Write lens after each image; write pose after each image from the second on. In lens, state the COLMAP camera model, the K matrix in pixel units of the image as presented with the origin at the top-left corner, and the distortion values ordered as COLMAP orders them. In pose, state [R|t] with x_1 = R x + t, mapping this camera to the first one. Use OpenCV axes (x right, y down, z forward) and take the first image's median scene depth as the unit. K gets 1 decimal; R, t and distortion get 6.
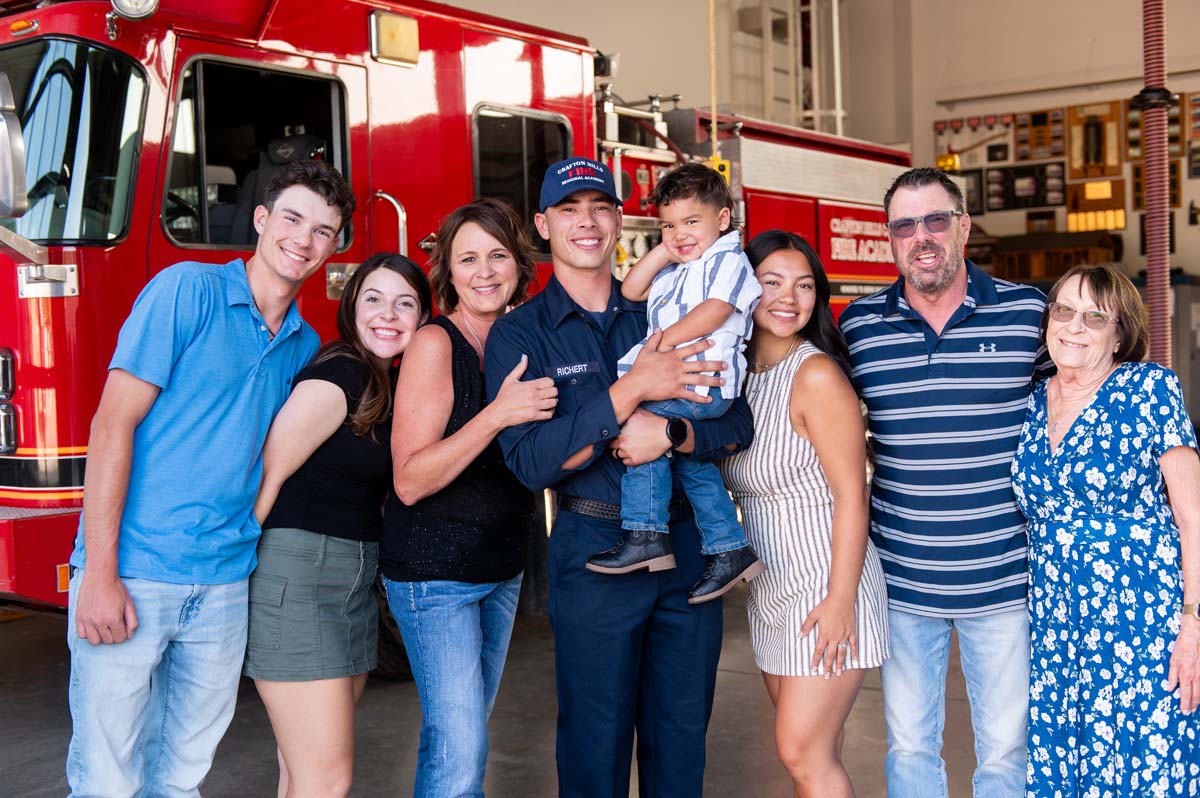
lens RADIAL K [[1529.0, 0, 599.3], [0, 1529.0, 400.5], [0, 0, 1]] dist [-0.004808, 0.000000]
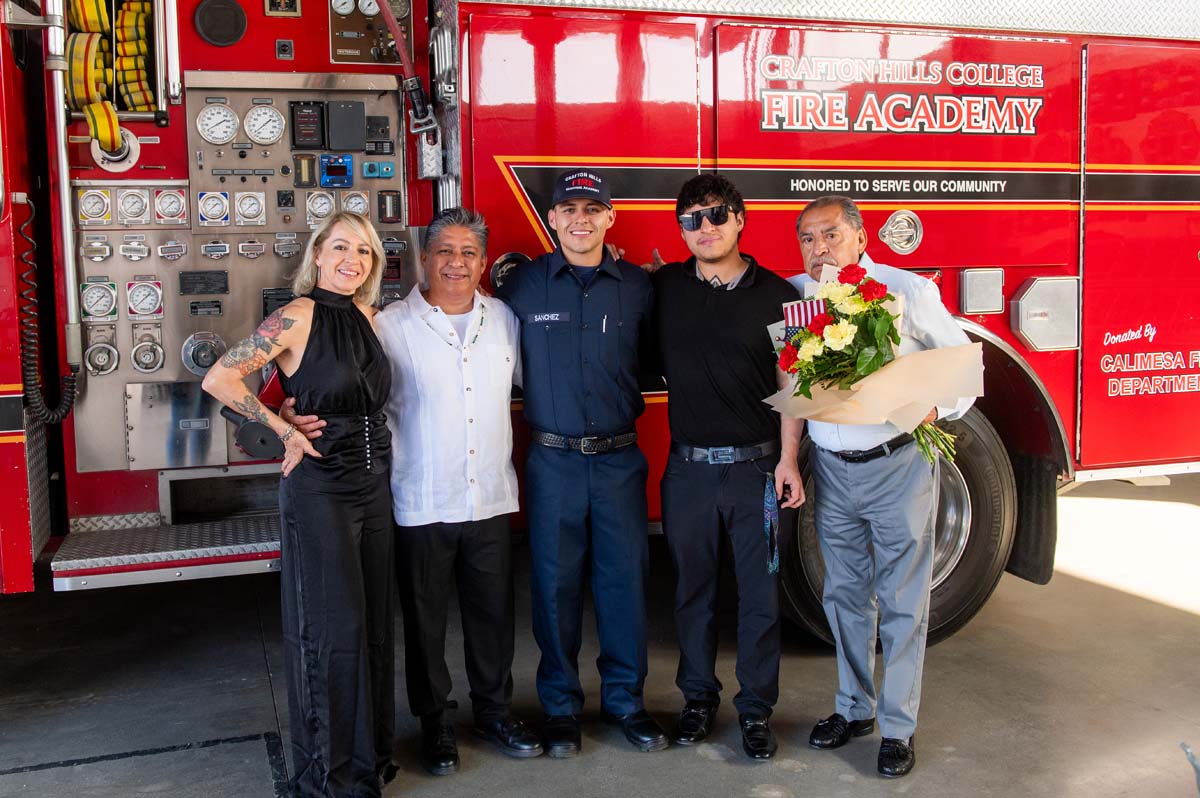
lens RADIAL K [[1082.8, 0, 523.7], [0, 1082.8, 348.3], [0, 0, 1]] dist [-0.019902, 0.004743]
pose [[0.780357, 0.061010, -0.622350, 0.170995], [-0.028539, 0.997667, 0.062018, -0.018726], [0.624682, -0.030635, 0.780278, 0.332385]]
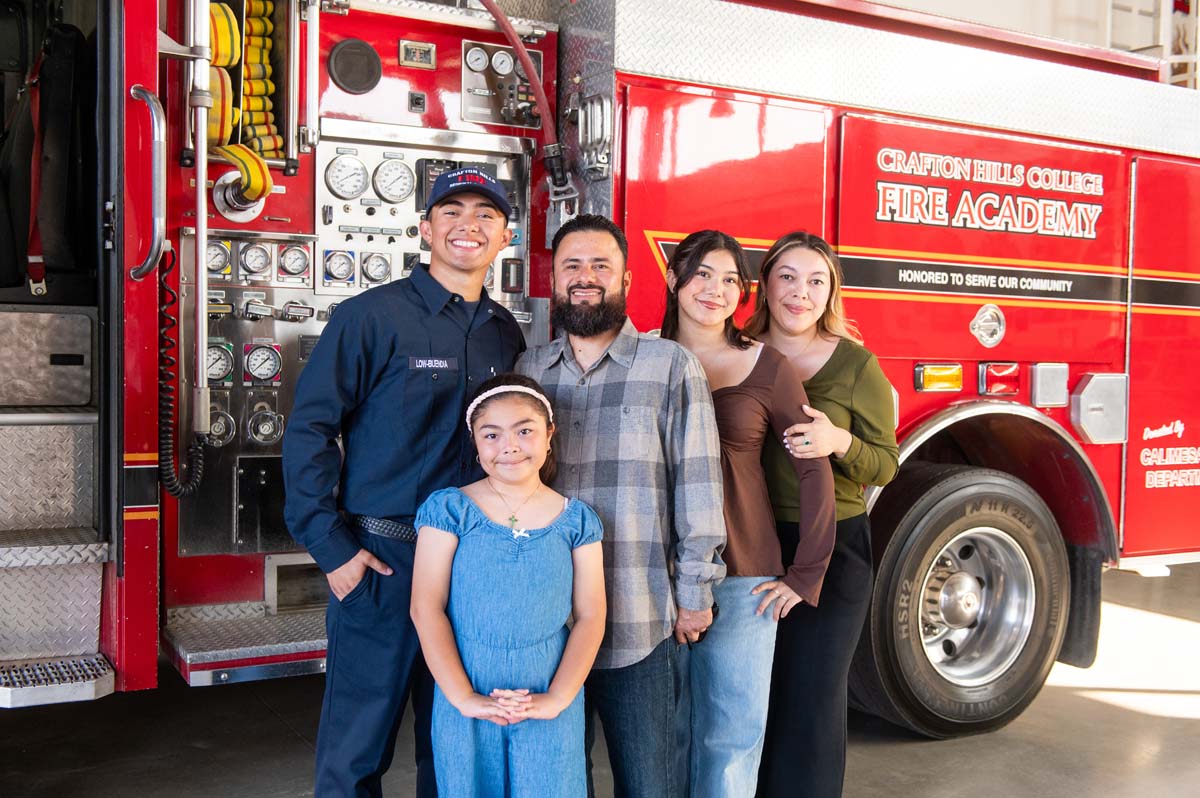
lens RADIAL K [[1272.2, 0, 606.8], [0, 1272.2, 401.2], [0, 0, 1]] dist [-0.011104, 0.000000]
pose [[0.907930, 0.064351, -0.414152, 0.133890], [-0.063272, 0.997863, 0.016338, -0.014476], [0.414318, 0.011371, 0.910061, 0.278189]]
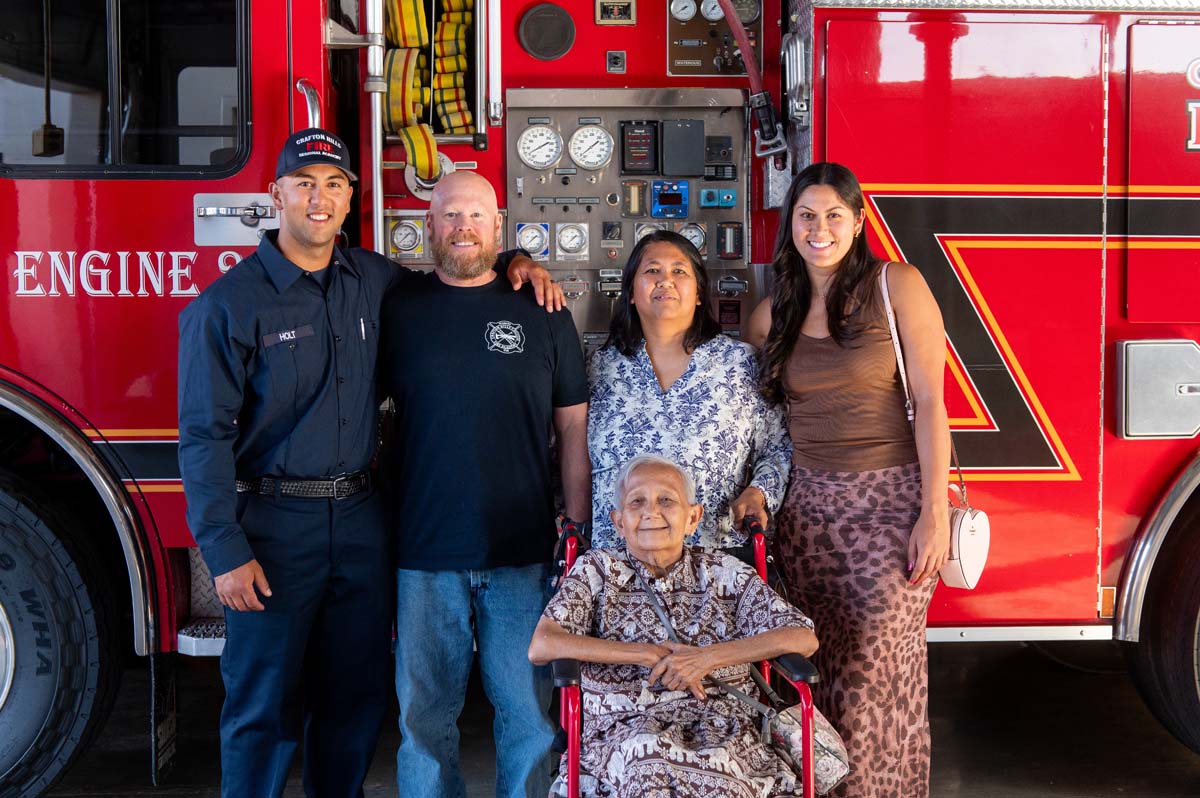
lens RADIAL K [[1609.4, 0, 597.4], [0, 1609.4, 404.8], [0, 0, 1]] dist [-0.014973, 0.000000]
pose [[0.625166, 0.067238, -0.777590, 0.213112], [-0.048815, 0.997700, 0.047025, -0.016722], [0.778964, 0.008559, 0.627010, 0.297192]]
